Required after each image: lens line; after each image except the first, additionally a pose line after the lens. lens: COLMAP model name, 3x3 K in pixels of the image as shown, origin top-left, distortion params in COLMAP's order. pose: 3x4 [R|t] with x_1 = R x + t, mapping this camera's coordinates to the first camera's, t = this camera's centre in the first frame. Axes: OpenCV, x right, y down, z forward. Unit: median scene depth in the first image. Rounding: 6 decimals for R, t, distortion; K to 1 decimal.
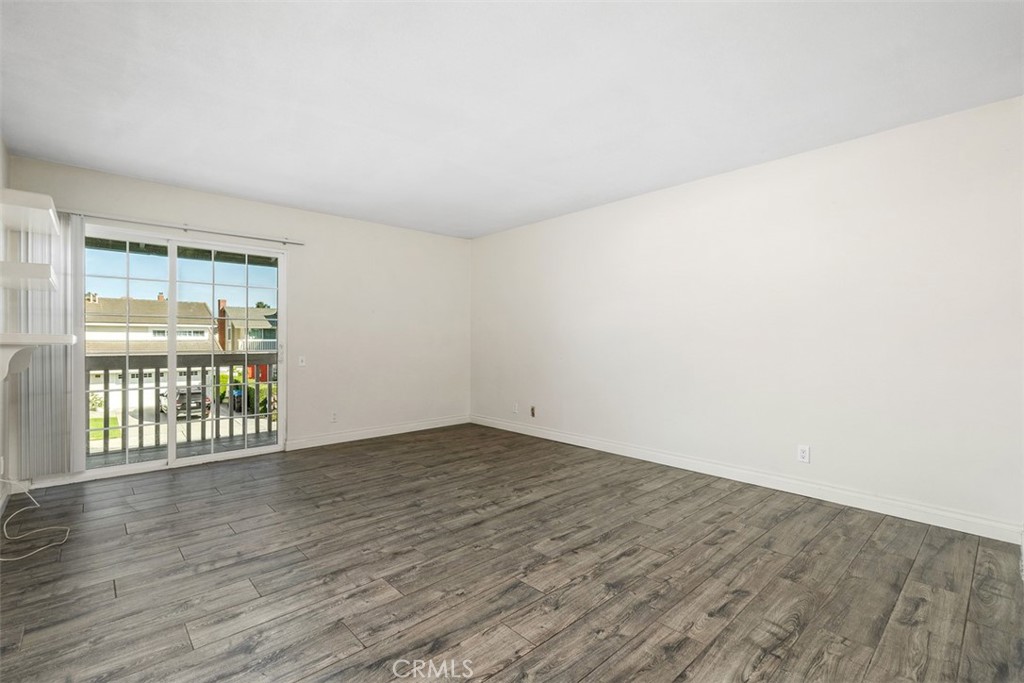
lens RADIAL K [[464.9, 0, 514.1], [0, 464.9, 338.9], [0, 0, 1]] dist [0.009521, -0.001795]
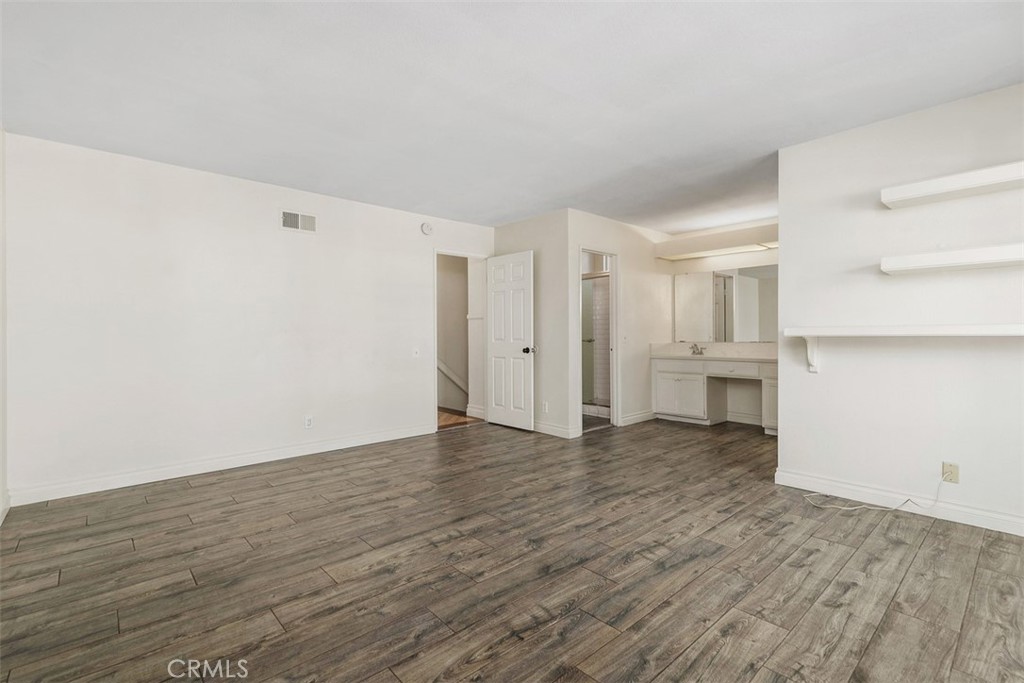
lens RADIAL K [[464.9, 0, 506.6], [0, 464.9, 334.9], [0, 0, 1]] dist [0.009521, -0.001795]
pose [[-0.999553, 0.005452, 0.029383, -0.207844], [0.005297, 0.999972, -0.005363, 0.011241], [-0.029412, -0.005204, -0.999554, 1.974036]]
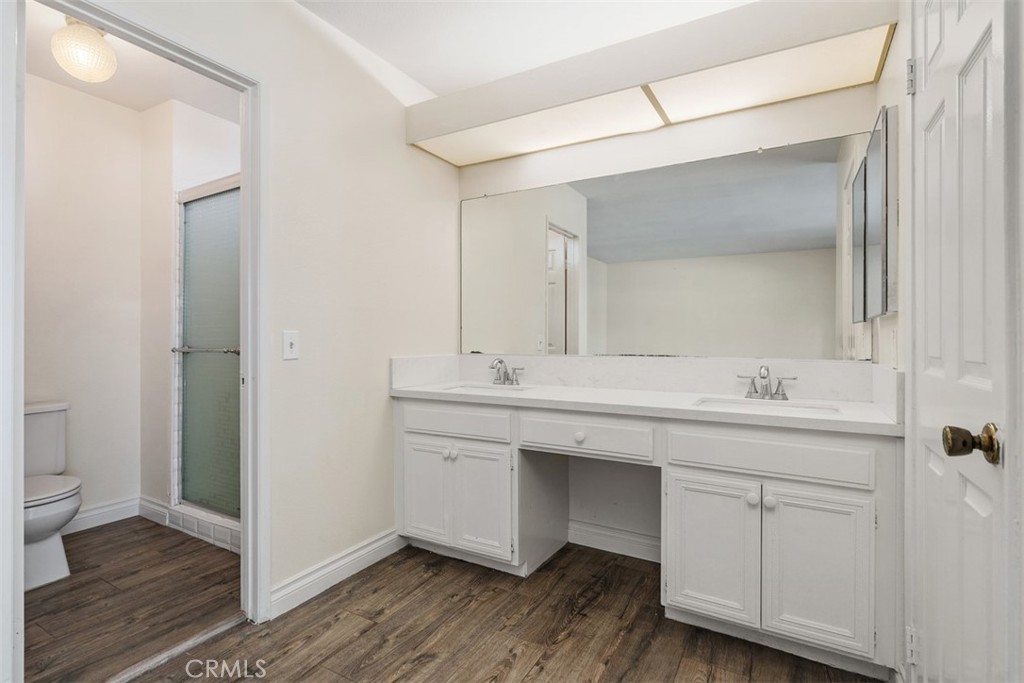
lens RADIAL K [[499.9, 0, 510.7], [0, 499.9, 340.3], [0, 0, 1]] dist [0.000712, -0.000181]
pose [[-0.956108, -0.000801, -0.293012, -0.748255], [-0.000881, 1.000000, 0.000141, 0.010050], [0.293012, 0.000393, -0.956109, 0.732318]]
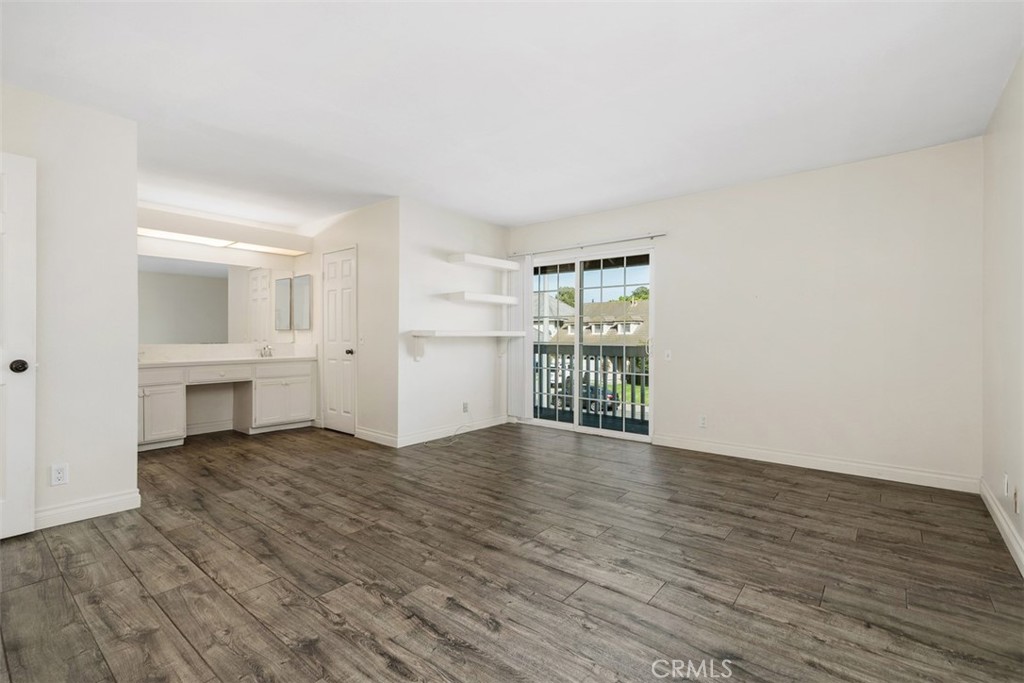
lens RADIAL K [[464.9, 0, 507.7], [0, 464.9, 338.1], [0, 0, 1]] dist [0.009521, -0.001795]
pose [[0.125454, 0.004820, -0.992088, 0.767925], [0.003967, 0.999978, 0.005360, 0.007268], [0.992091, -0.004608, 0.125432, 0.918894]]
